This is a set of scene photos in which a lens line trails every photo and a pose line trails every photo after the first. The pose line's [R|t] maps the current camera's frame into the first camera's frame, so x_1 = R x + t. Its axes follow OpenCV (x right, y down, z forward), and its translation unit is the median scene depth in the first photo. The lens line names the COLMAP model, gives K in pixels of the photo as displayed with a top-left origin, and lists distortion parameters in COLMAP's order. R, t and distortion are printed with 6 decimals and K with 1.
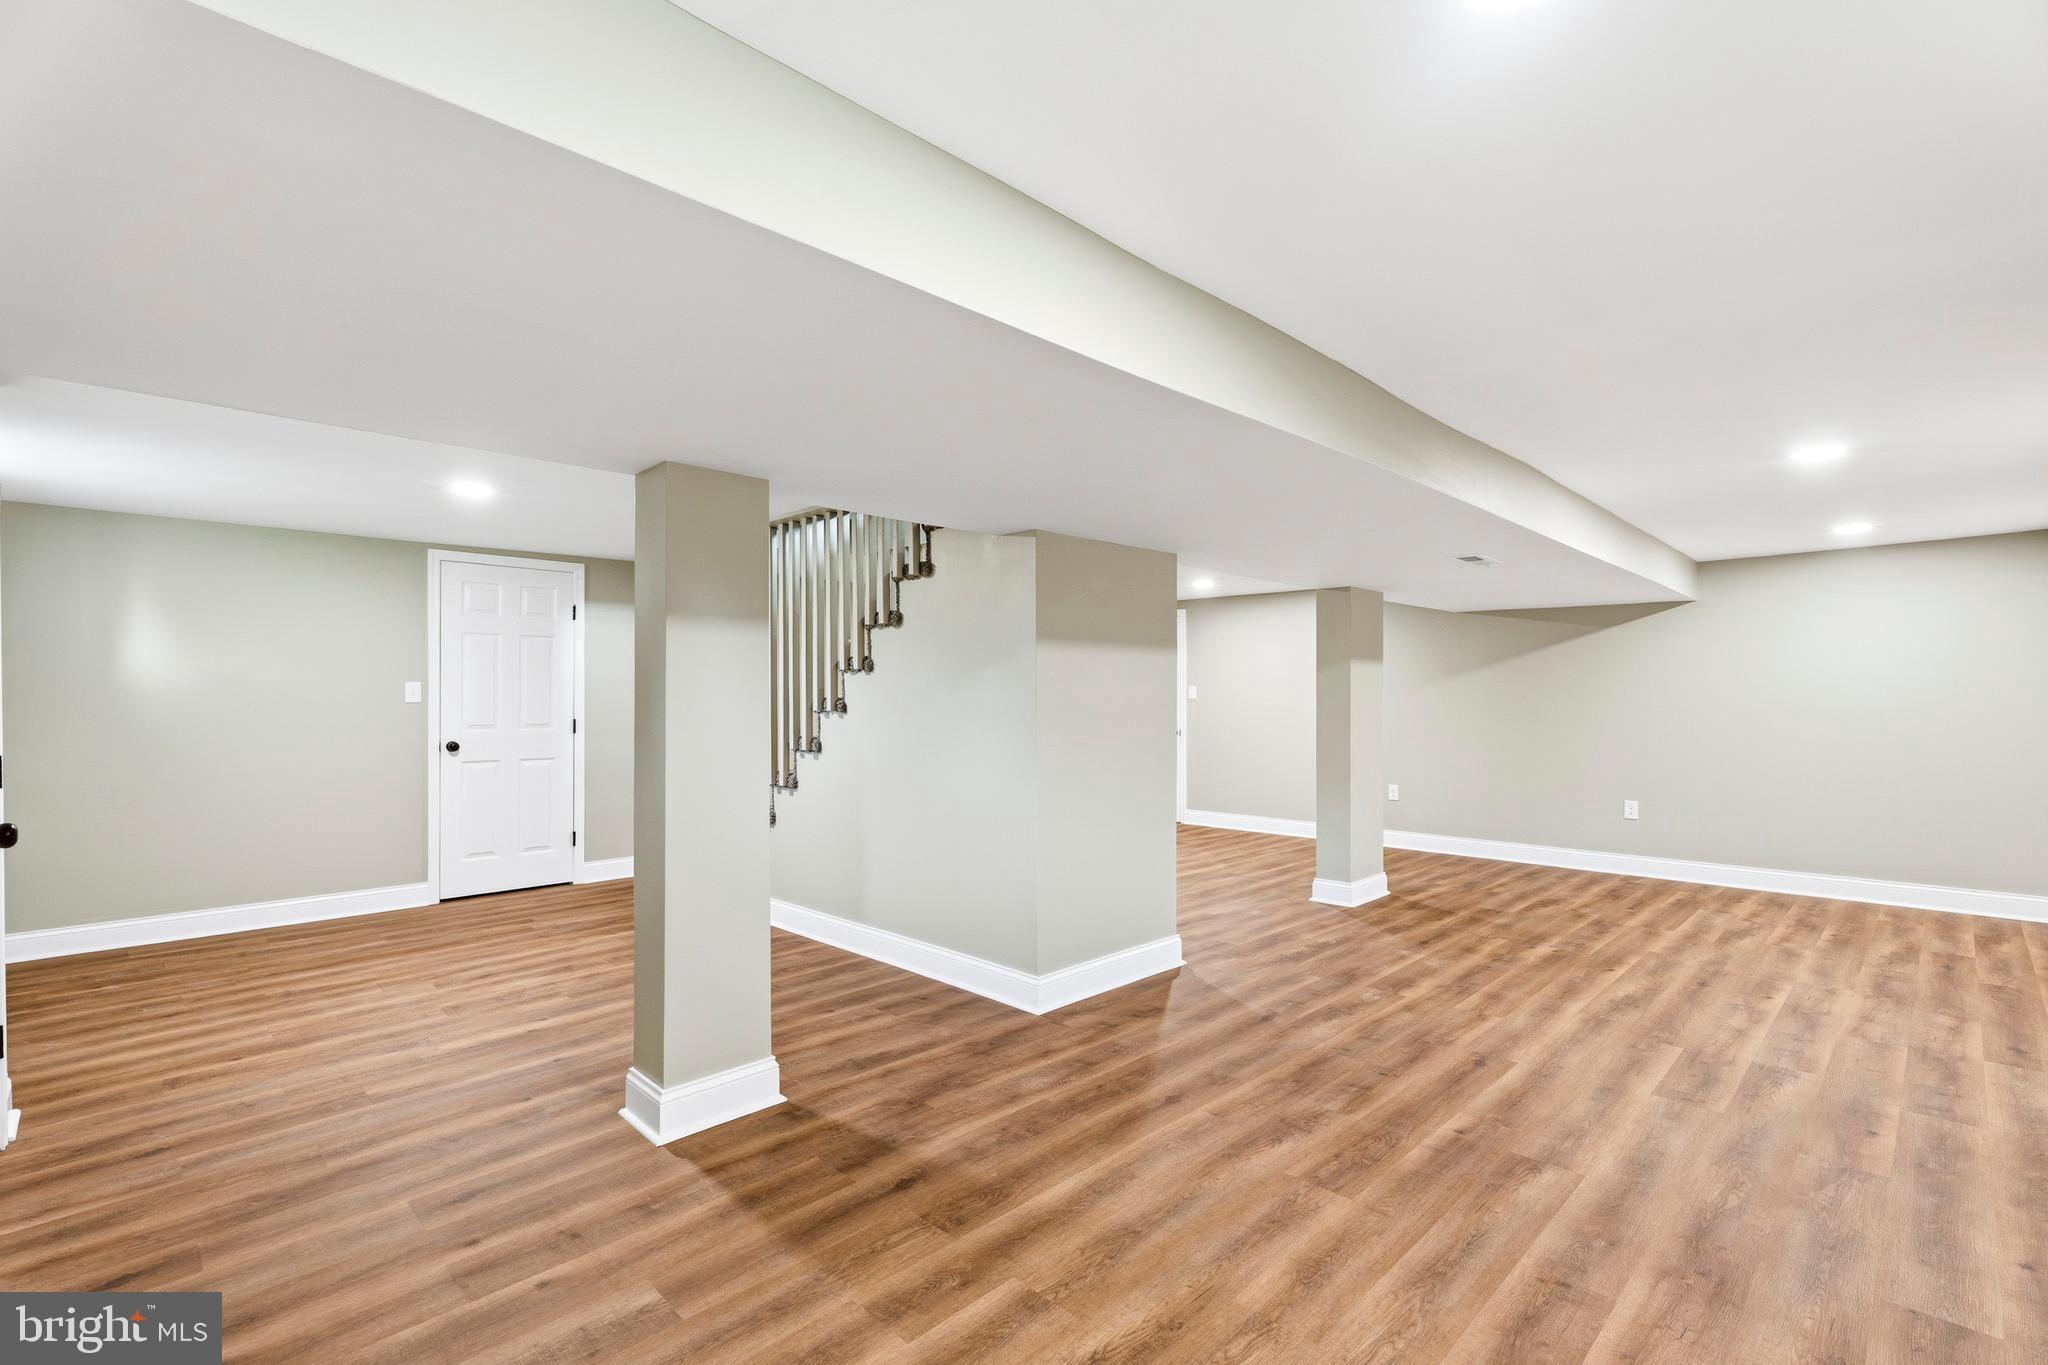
lens RADIAL K [[941.4, 0, 1007.8], [0, 941.4, 704.7], [0, 0, 1]] dist [-0.002584, -0.001096]
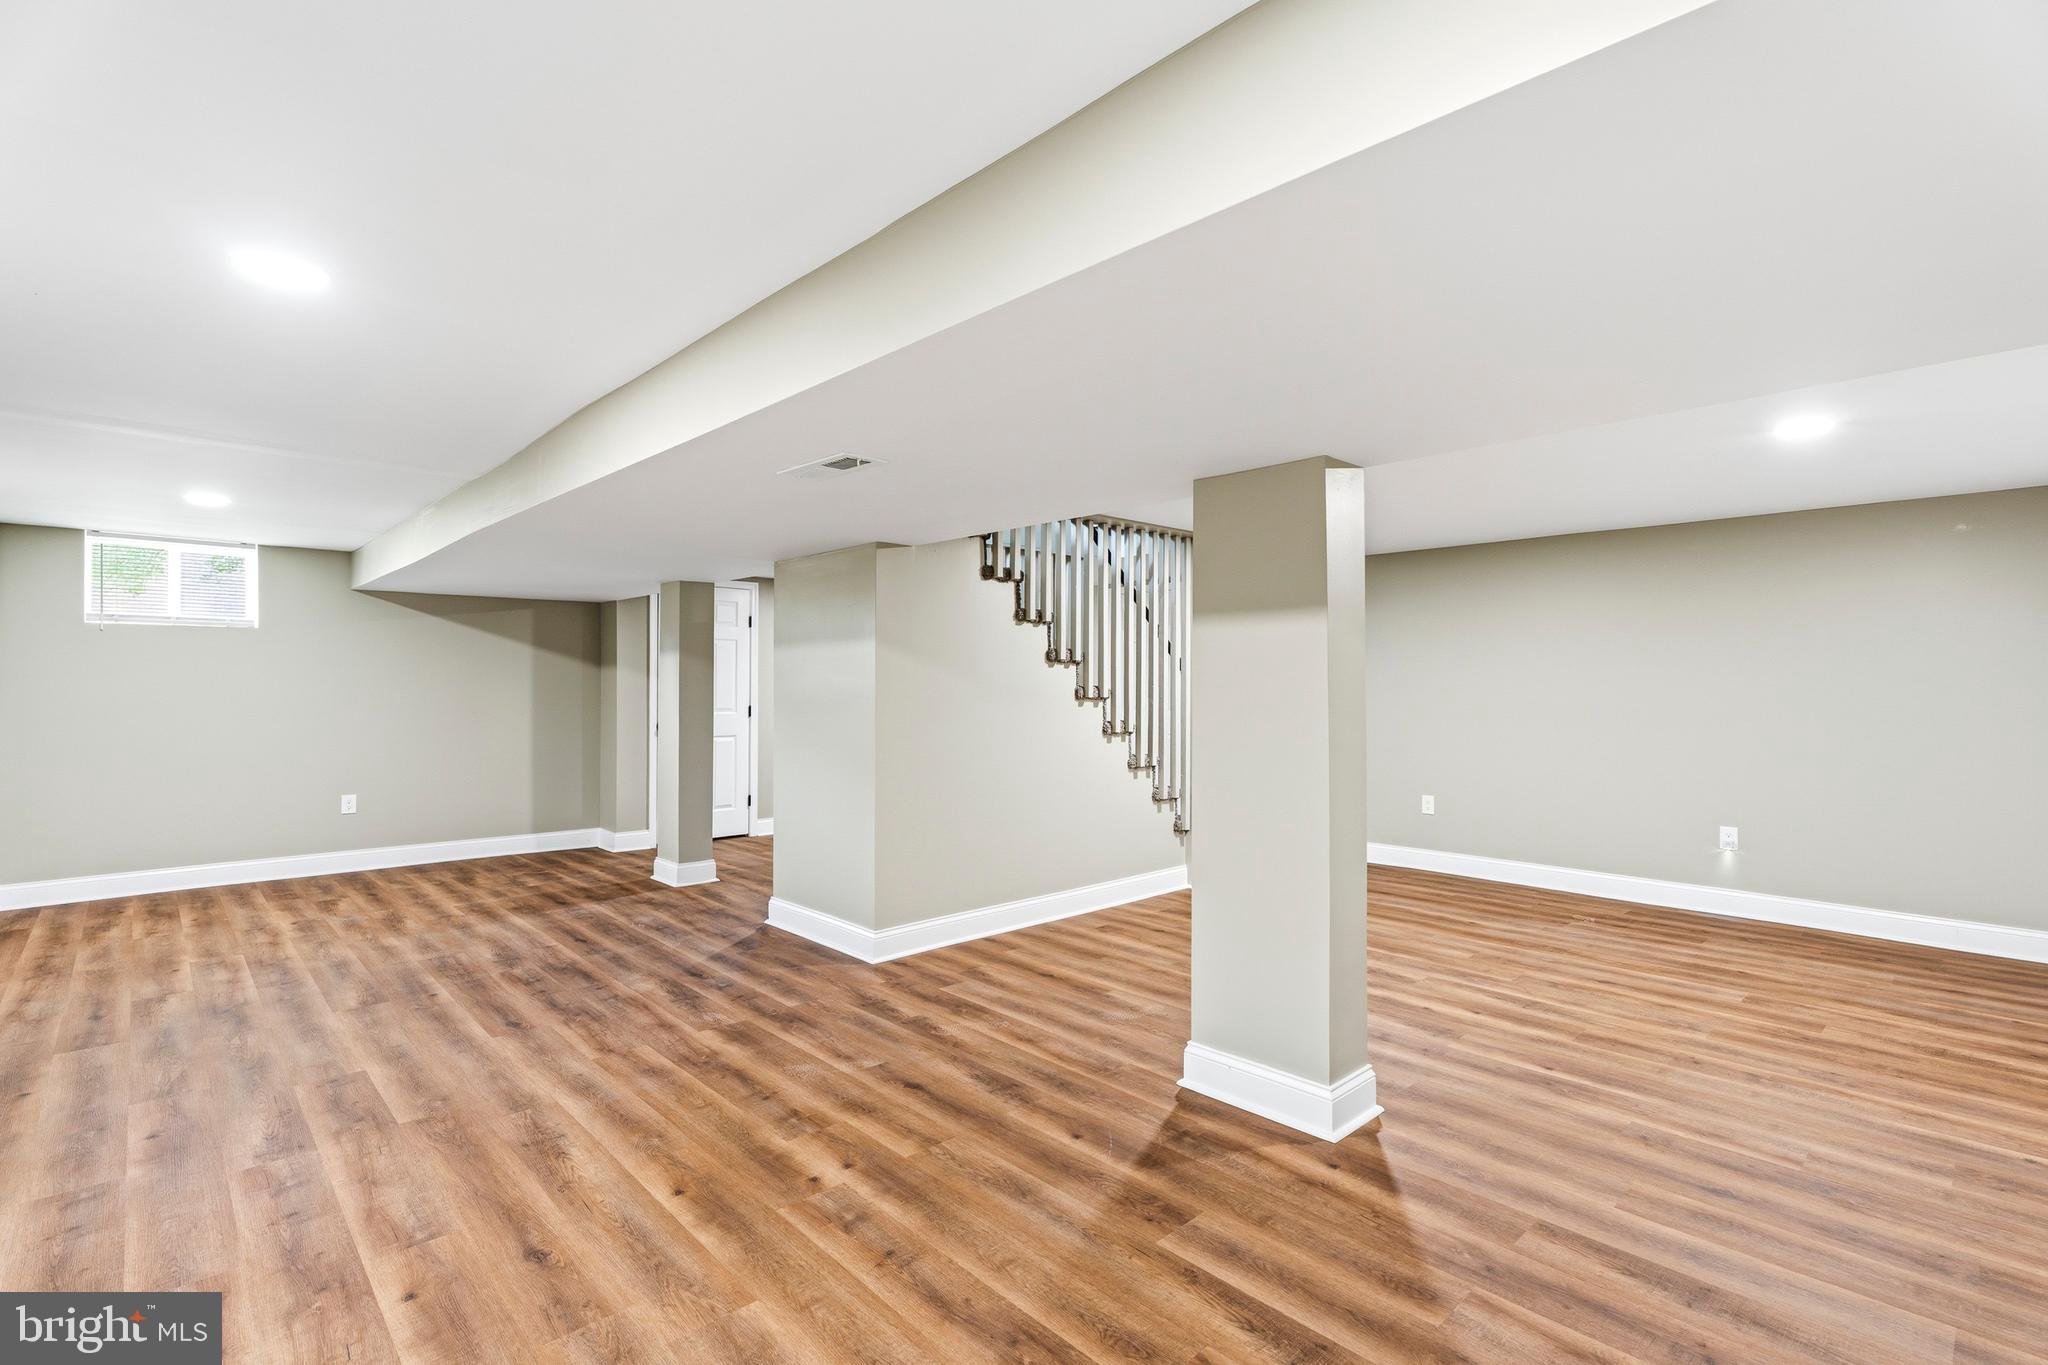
lens RADIAL K [[941.4, 0, 1009.8], [0, 941.4, 660.7], [0, 0, 1]] dist [-0.002584, -0.001096]
pose [[-0.031971, -0.024979, -0.999177, 1.451942], [-0.012696, 0.999617, -0.024584, -0.012092], [0.999408, 0.011899, -0.032276, 1.481301]]
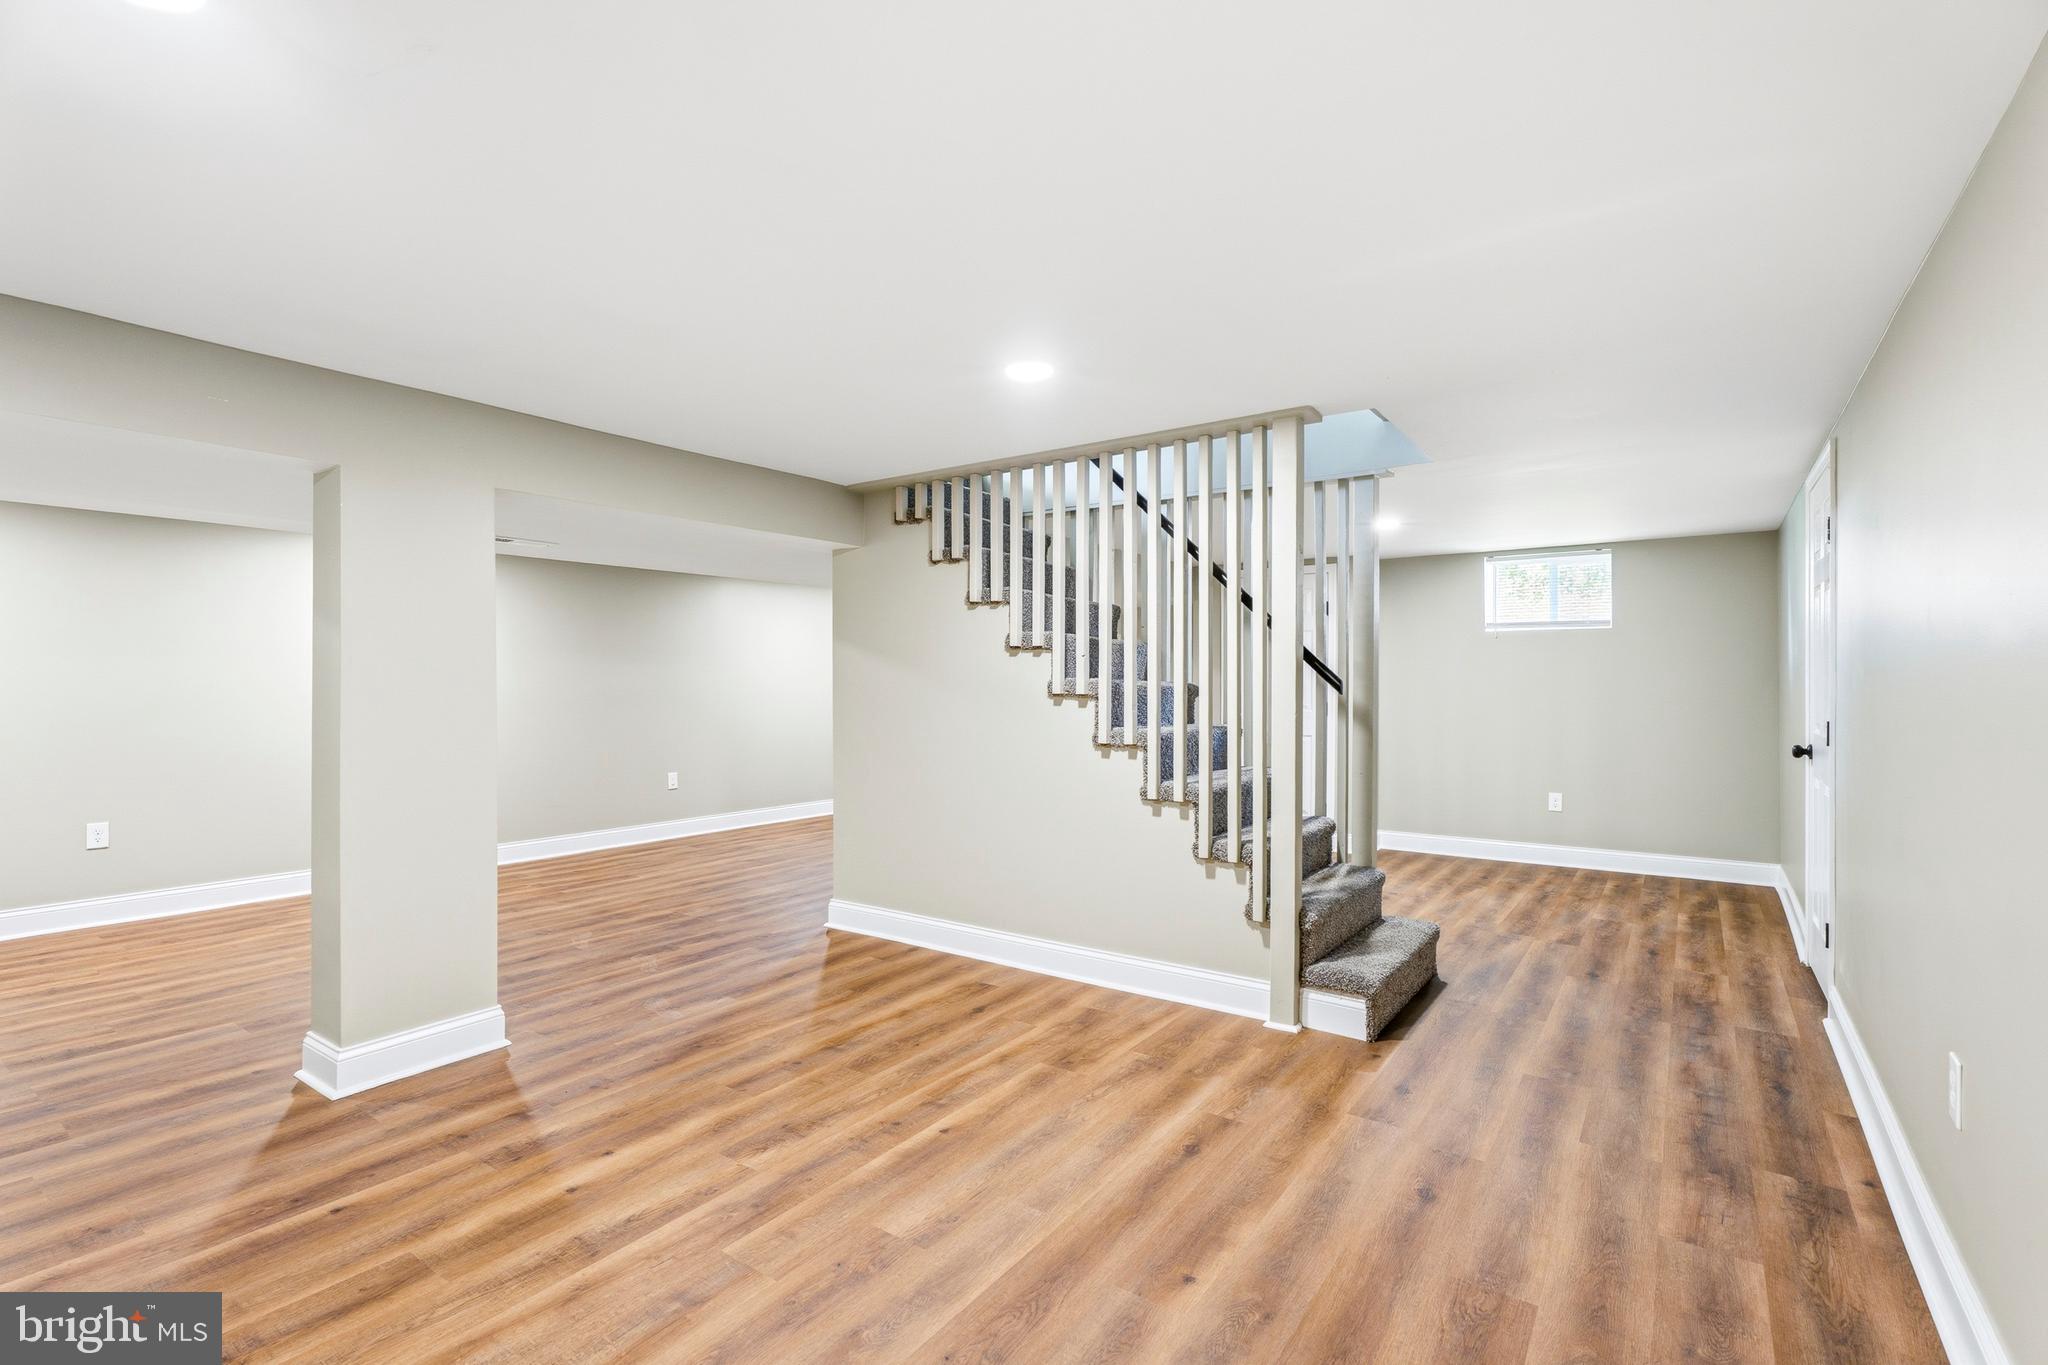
lens RADIAL K [[941.4, 0, 1008.7], [0, 941.4, 676.6], [0, 0, 1]] dist [-0.002584, -0.001096]
pose [[-0.984512, -0.008313, -0.175118, 0.219915], [-0.009323, 0.999944, 0.004945, -0.020287], [0.175067, 0.006501, -0.984535, 2.652731]]
